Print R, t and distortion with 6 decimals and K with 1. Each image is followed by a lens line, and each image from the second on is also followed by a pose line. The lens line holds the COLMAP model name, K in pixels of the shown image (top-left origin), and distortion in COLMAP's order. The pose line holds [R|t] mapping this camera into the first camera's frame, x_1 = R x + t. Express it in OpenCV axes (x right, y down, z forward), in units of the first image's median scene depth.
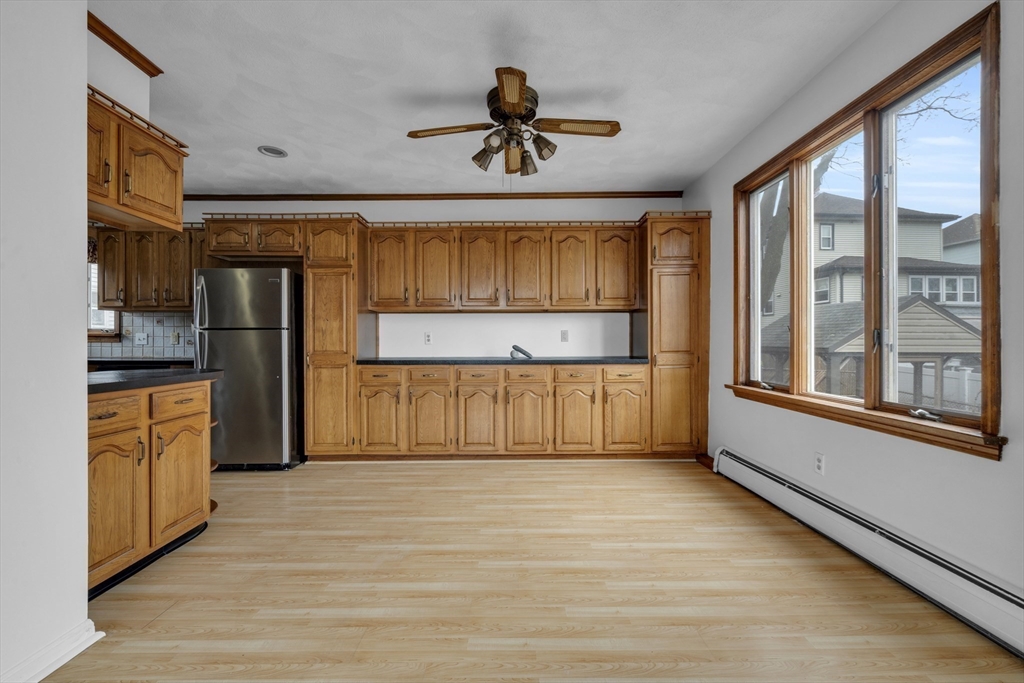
lens RADIAL K [[455.3, 0, 507.9], [0, 455.3, 342.9], [0, 0, 1]] dist [0.001674, 0.000565]
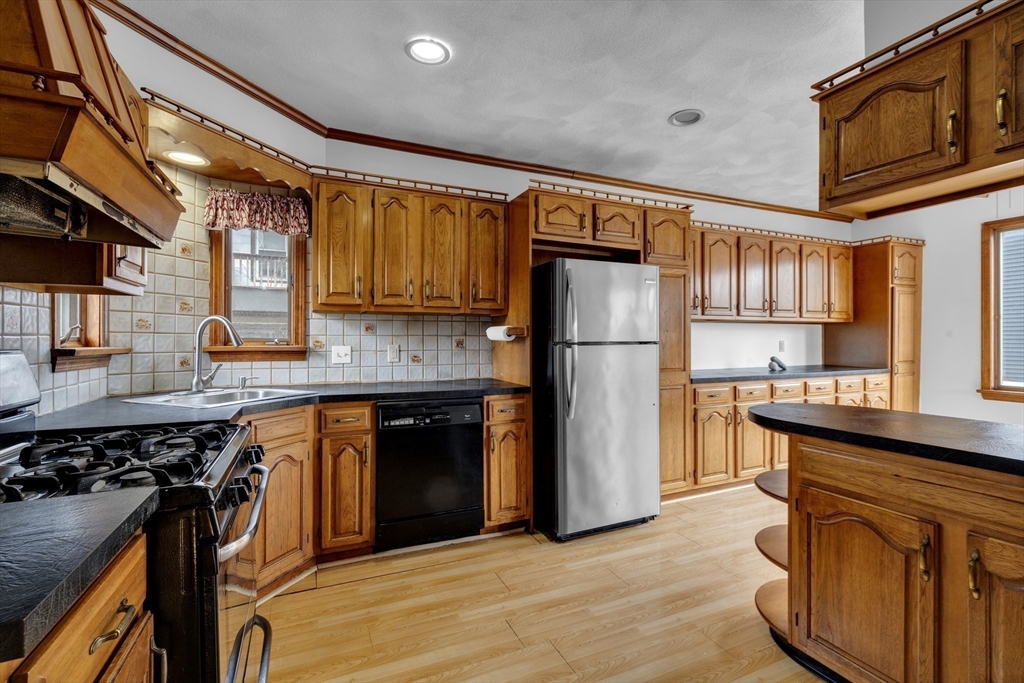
lens RADIAL K [[455.3, 0, 507.9], [0, 455.3, 342.9], [0, 0, 1]] dist [0.001674, 0.000565]
pose [[0.912178, -0.002939, 0.409784, -0.991700], [-0.000069, 0.999973, 0.007325, -0.035137], [-0.409795, -0.006710, 0.912153, 0.366785]]
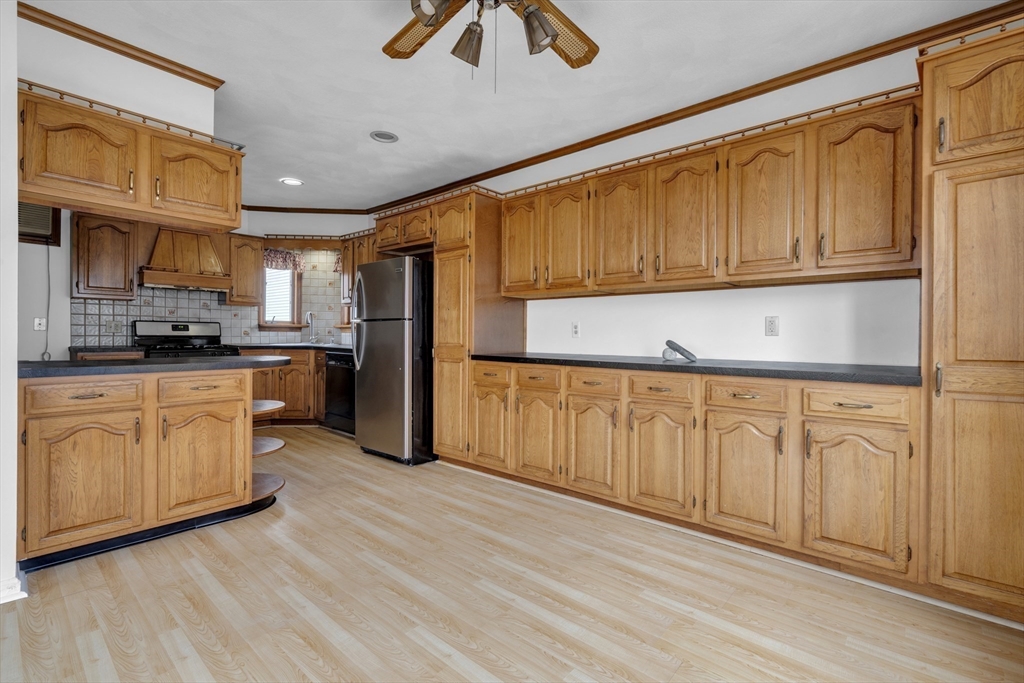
lens RADIAL K [[457.9, 0, 512.0], [0, 457.9, 338.9], [0, 0, 1]] dist [-0.003147, 0.001280]
pose [[0.755629, 0.014908, -0.654830, 0.297917], [-0.010837, 0.999889, 0.010259, -0.001586], [0.654910, -0.000655, 0.755706, 0.391558]]
